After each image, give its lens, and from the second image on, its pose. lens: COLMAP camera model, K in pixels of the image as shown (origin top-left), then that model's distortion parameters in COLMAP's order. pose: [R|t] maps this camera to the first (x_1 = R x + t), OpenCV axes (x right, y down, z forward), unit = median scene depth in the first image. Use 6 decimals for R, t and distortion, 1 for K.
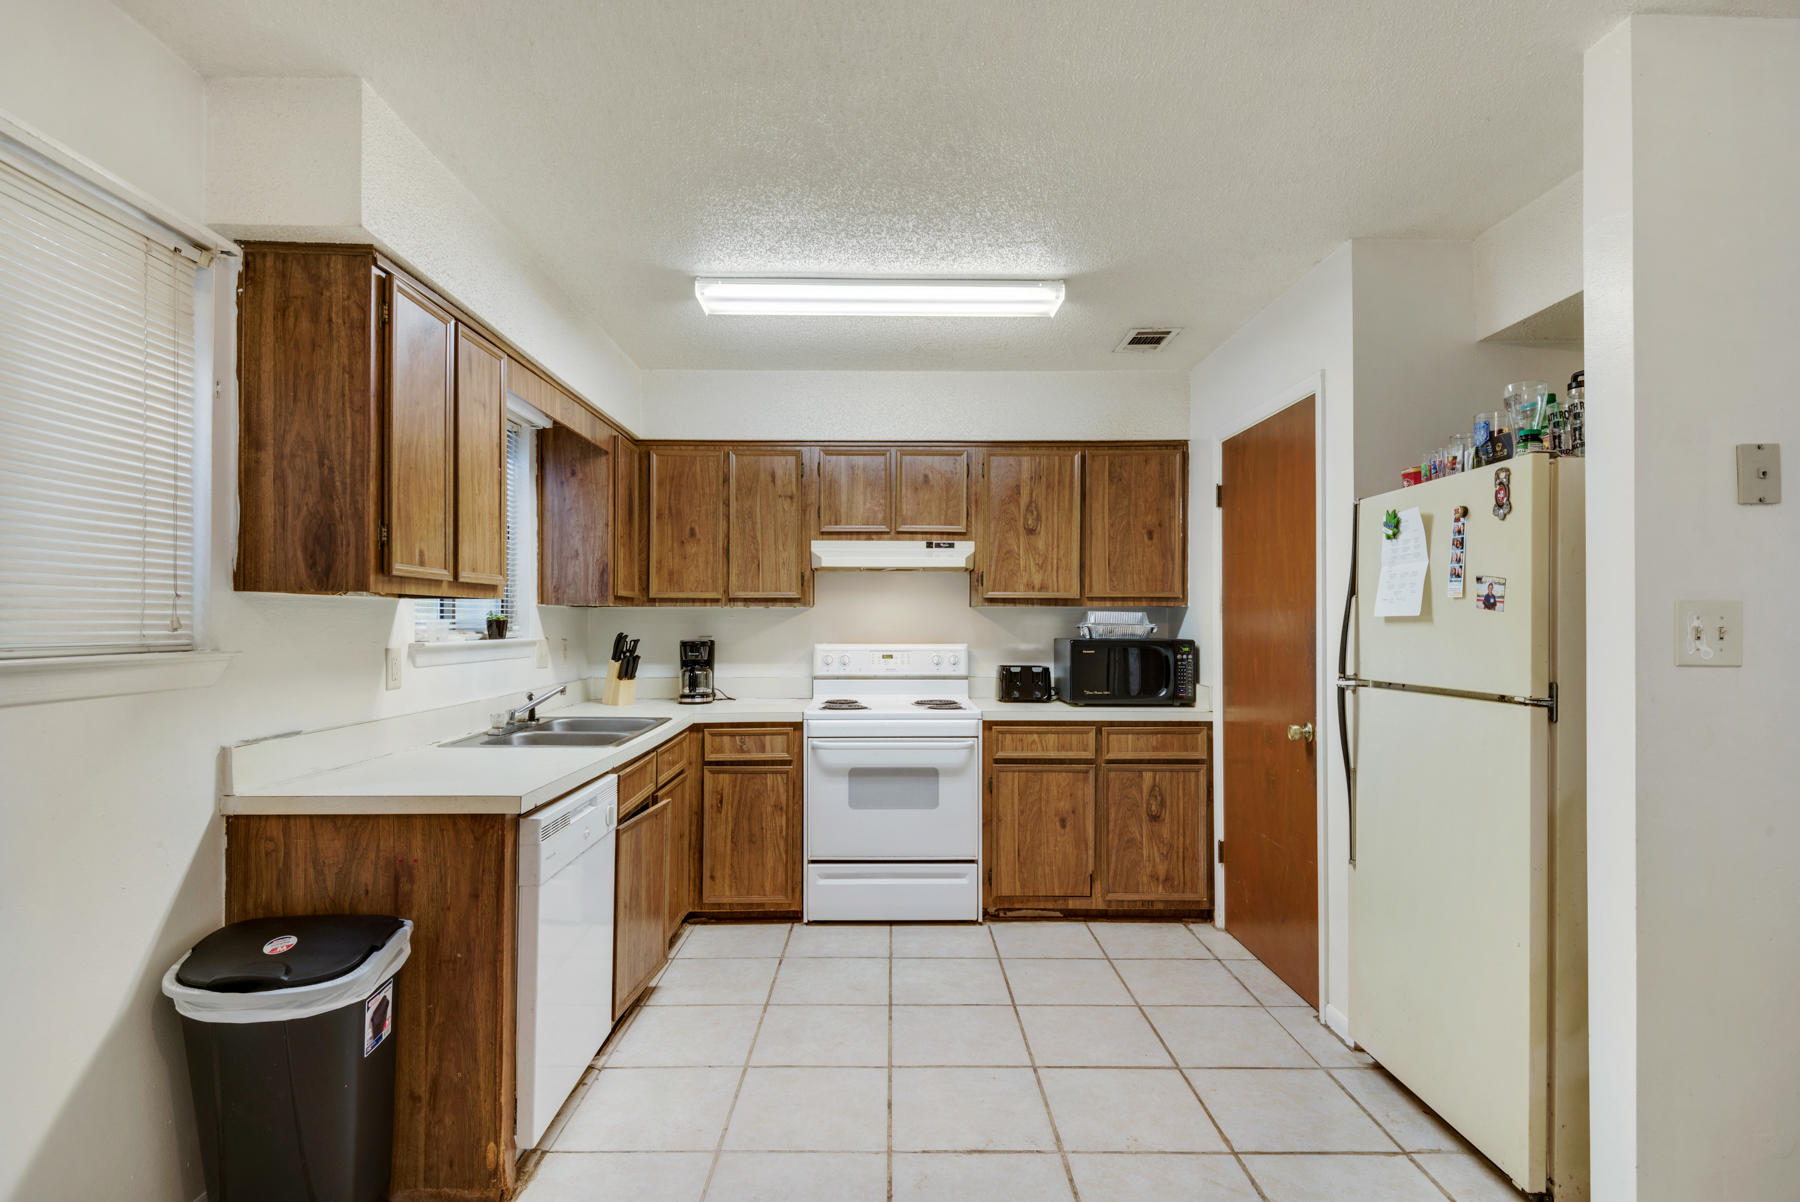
lens RADIAL K [[894.8, 0, 888.9], [0, 894.8, 611.3], [0, 0, 1]] dist [0.008859, -0.010831]
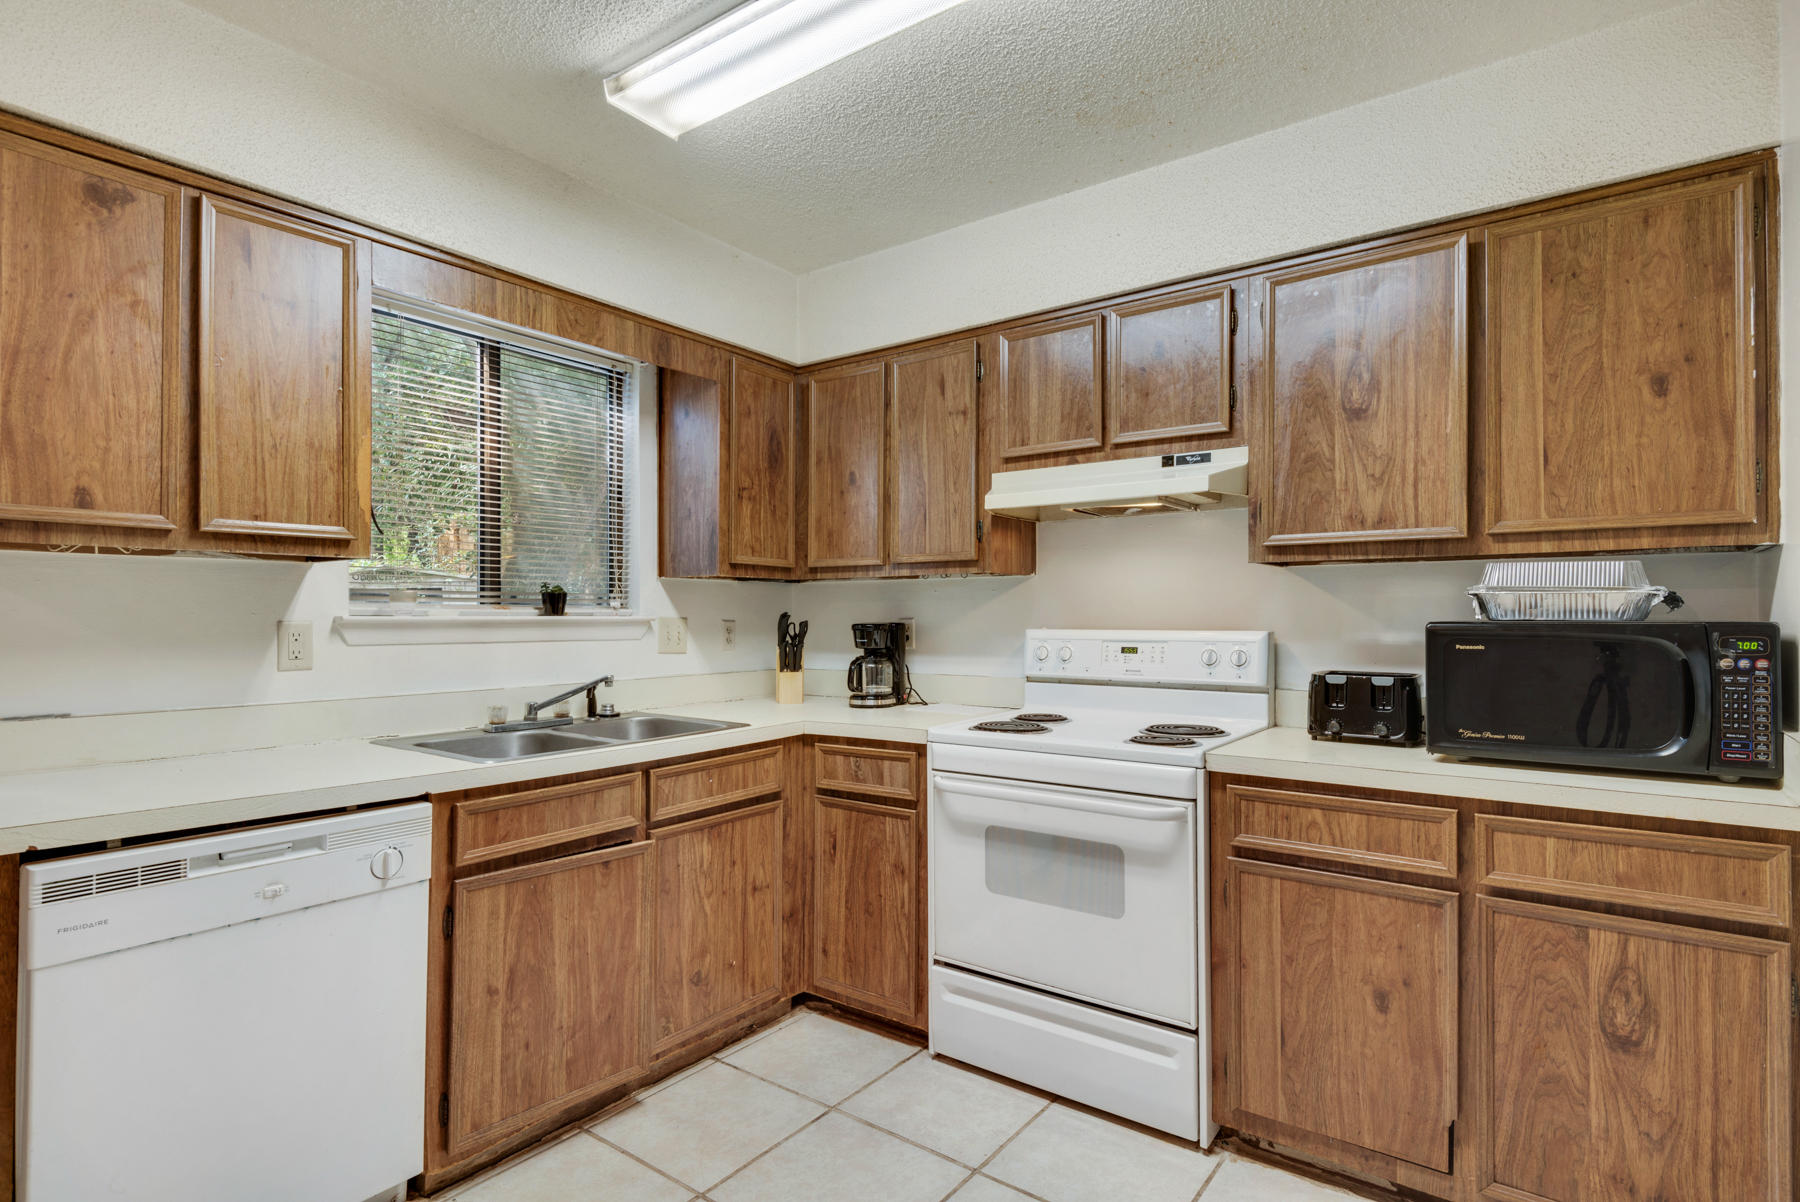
lens RADIAL K [[894.8, 0, 892.9], [0, 894.8, 605.3], [0, 0, 1]] dist [0.008859, -0.010831]
pose [[0.794810, -0.009249, -0.606787, 0.280655], [0.008410, 0.999956, -0.004226, 0.023424], [0.606799, -0.001744, 0.794853, 0.459125]]
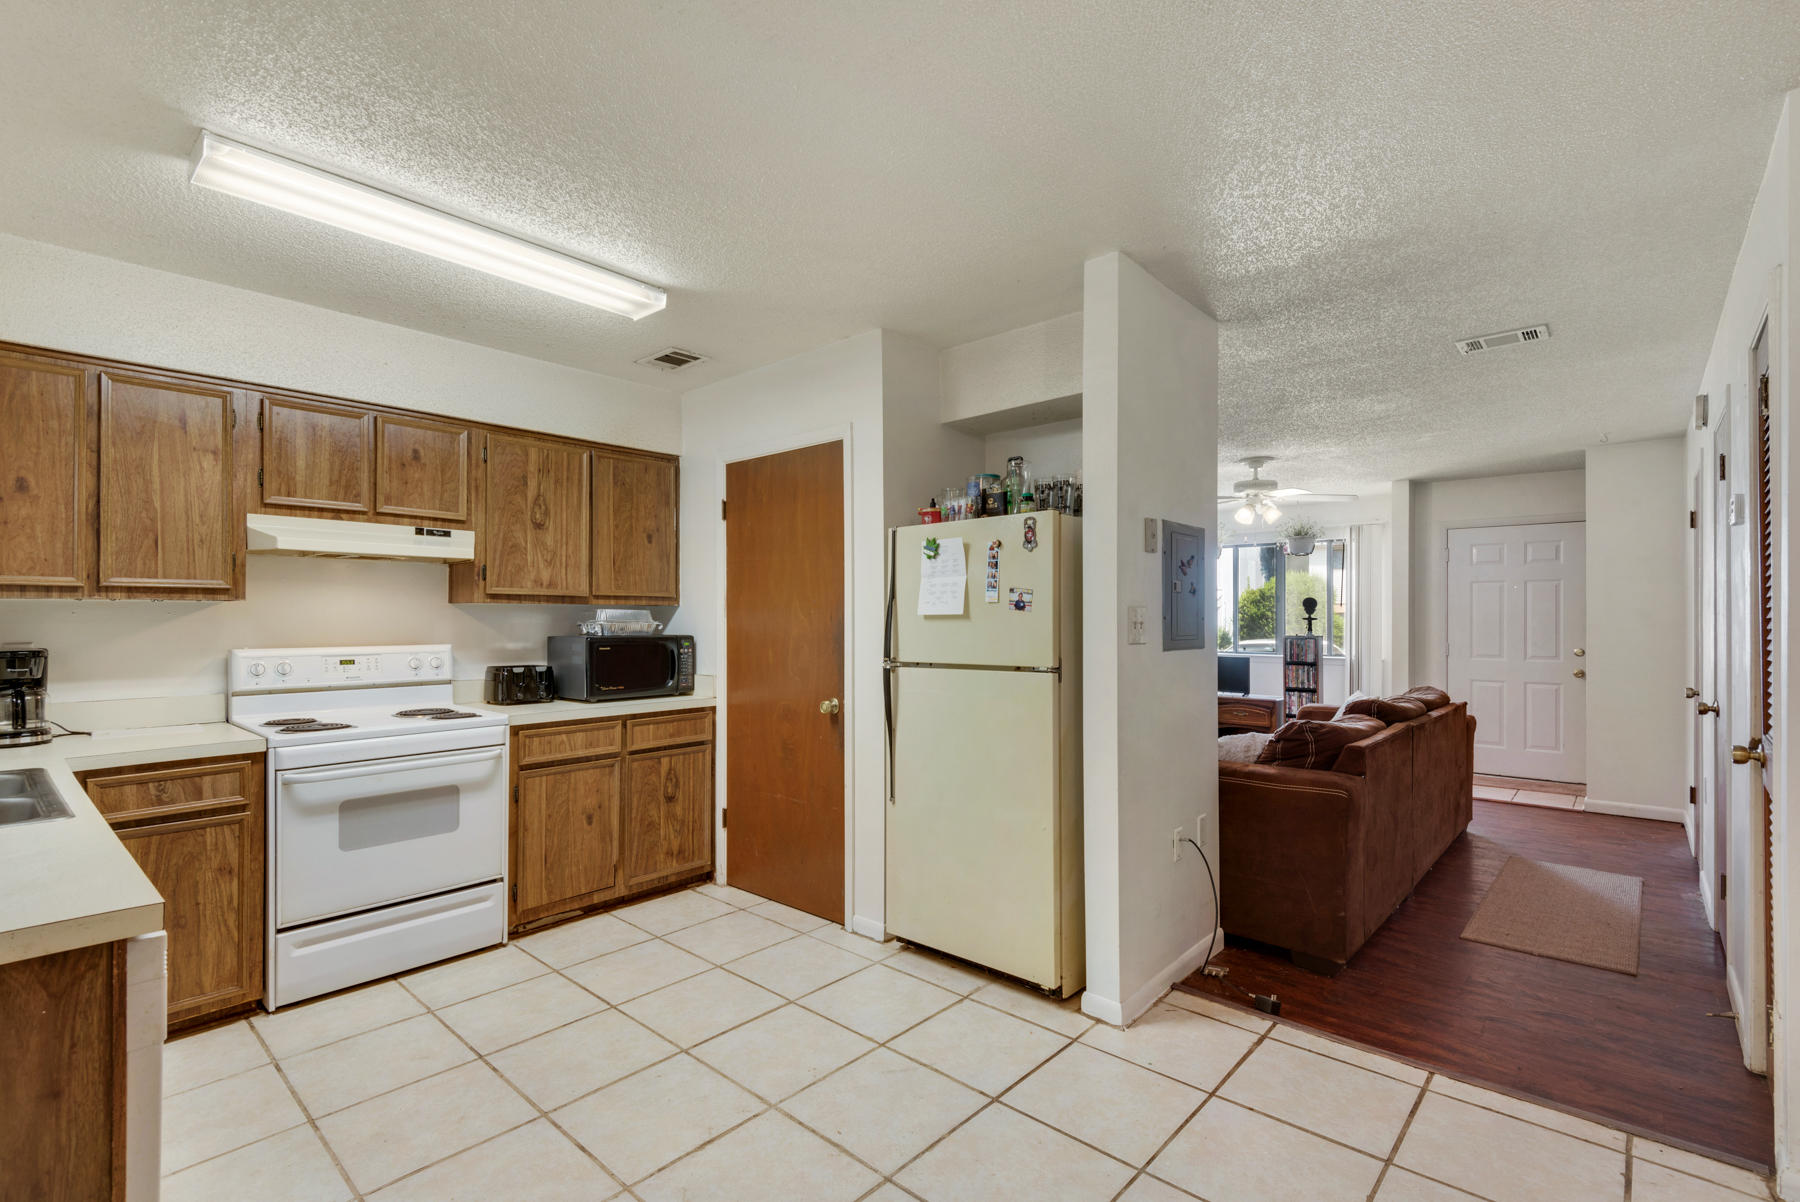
lens RADIAL K [[813.8, 0, 917.3], [0, 813.8, 611.0], [0, 0, 1]] dist [0.004733, -0.005701]
pose [[0.657612, 0.005208, 0.753339, -0.253790], [-0.006260, 0.999979, -0.001449, 0.001300], [-0.753331, -0.003763, 0.657631, 0.123699]]
